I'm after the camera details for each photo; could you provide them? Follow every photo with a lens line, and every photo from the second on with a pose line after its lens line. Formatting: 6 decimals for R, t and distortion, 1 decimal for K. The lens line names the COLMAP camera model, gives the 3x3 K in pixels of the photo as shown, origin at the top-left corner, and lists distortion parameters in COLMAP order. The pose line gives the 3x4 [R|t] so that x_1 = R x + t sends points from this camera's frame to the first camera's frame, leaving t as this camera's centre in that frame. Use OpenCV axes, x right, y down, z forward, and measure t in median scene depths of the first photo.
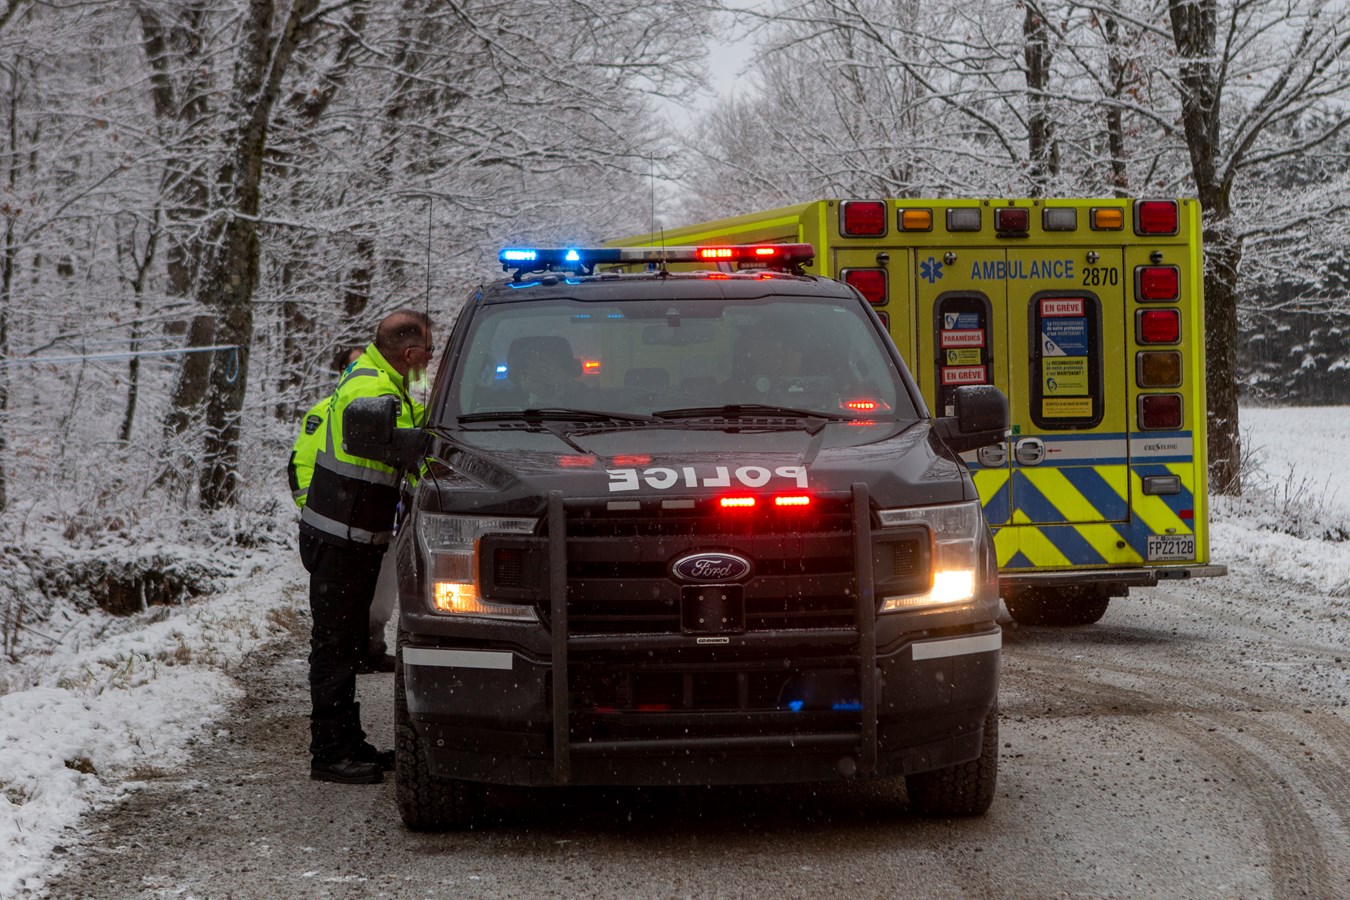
lens RADIAL K [[3242.1, 0, 675.0], [0, 3242.1, 450.0], [0, 0, 1]] dist [-0.022092, -1.230176]
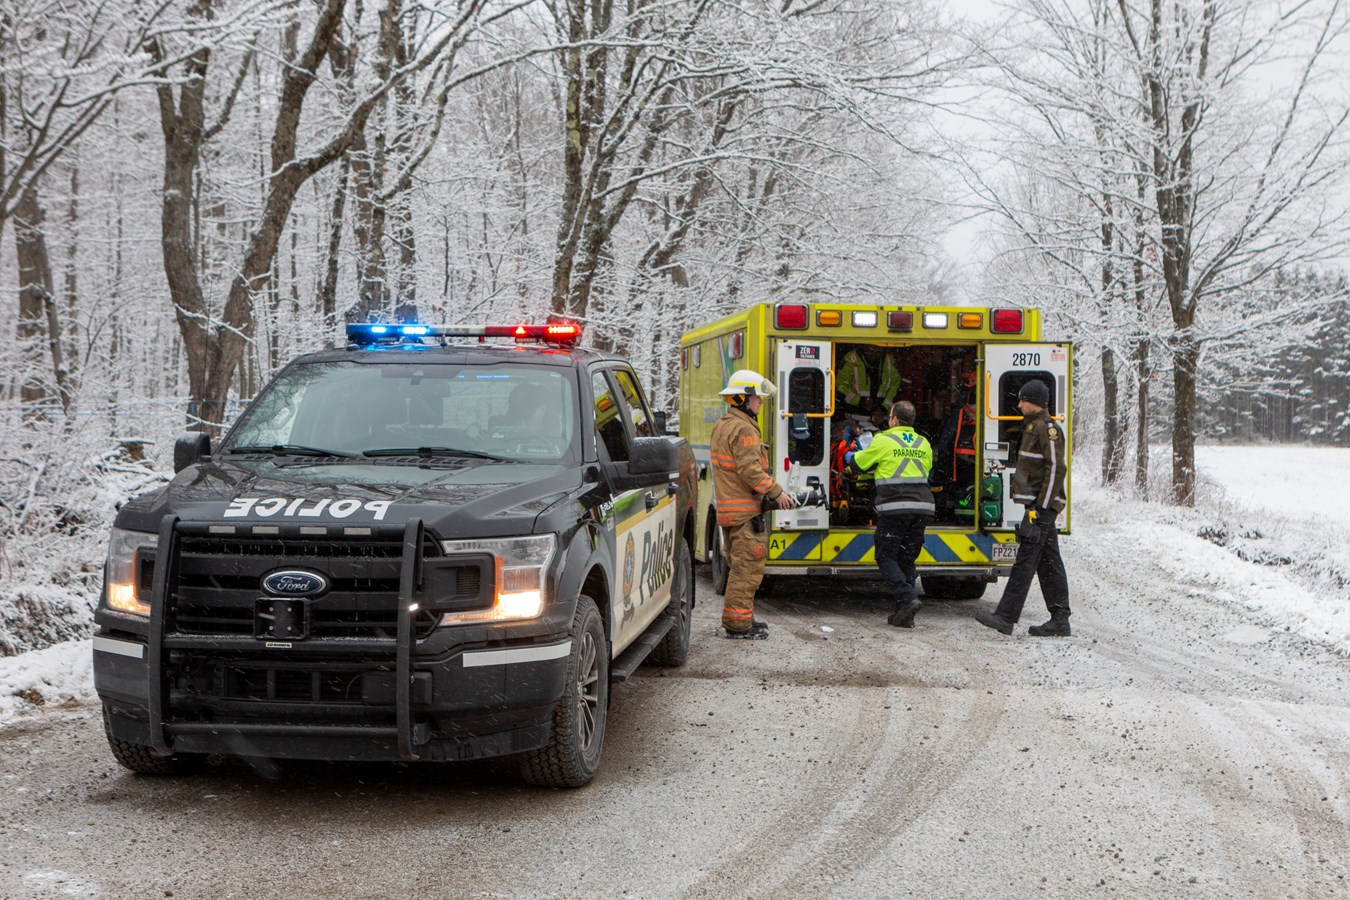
lens RADIAL K [[1791.1, 0, 675.0], [0, 1791.1, 450.0], [0, 0, 1]] dist [-0.015768, -0.013513]
pose [[0.984021, 0.033743, -0.174823, 0.146302], [-0.034190, 0.999415, 0.000459, -0.010298], [0.174737, 0.005525, 0.984600, 0.199329]]
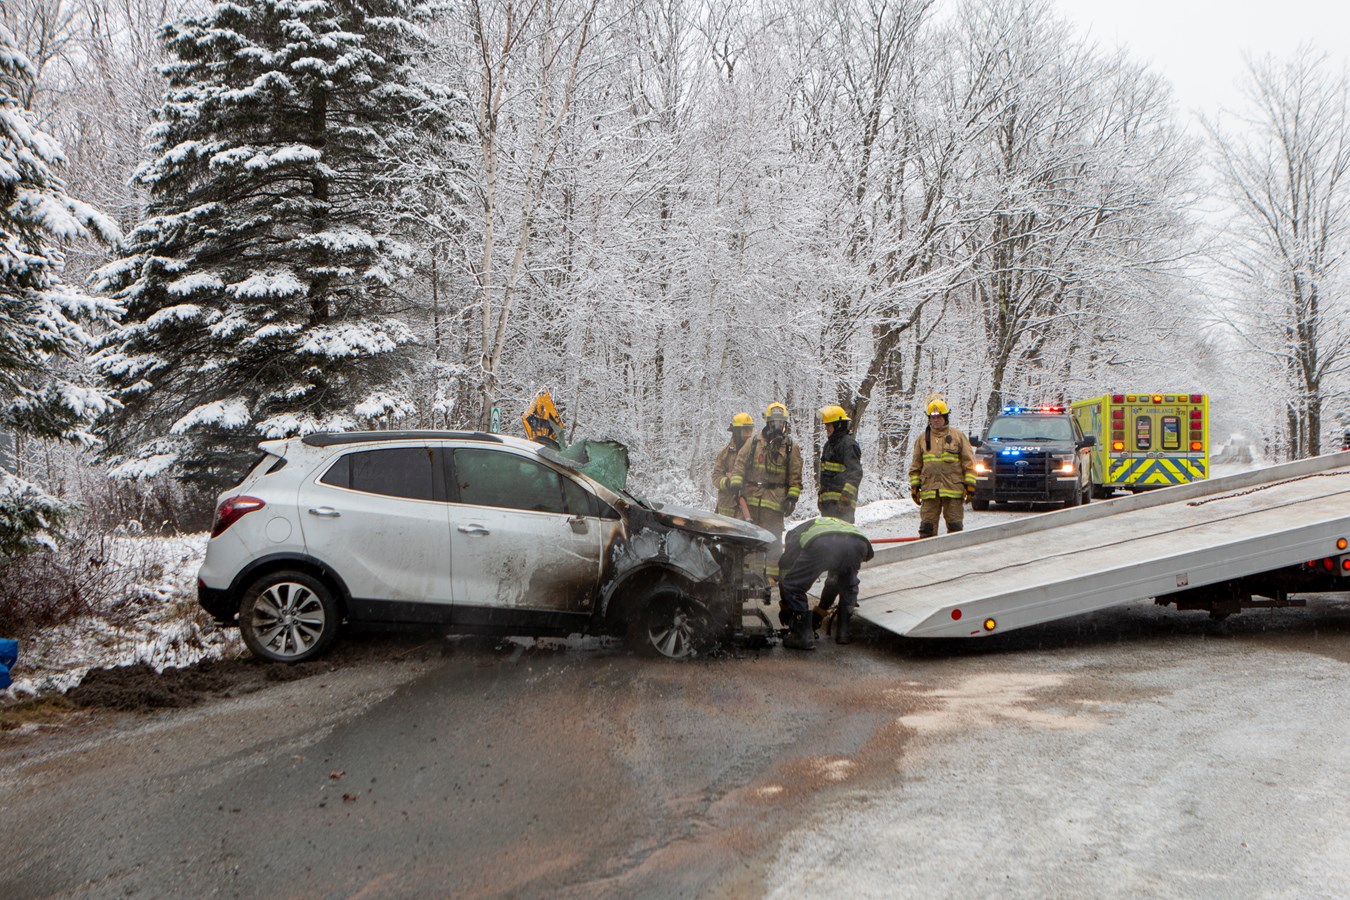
lens RADIAL K [[1473.9, 0, 675.0], [0, 1473.9, 450.0], [0, 0, 1]] dist [-0.034731, -0.025268]
pose [[0.925572, 0.020575, -0.378012, 0.243270], [-0.027433, 0.999542, -0.012765, 0.034726], [0.377576, 0.022185, 0.925713, -0.961016]]
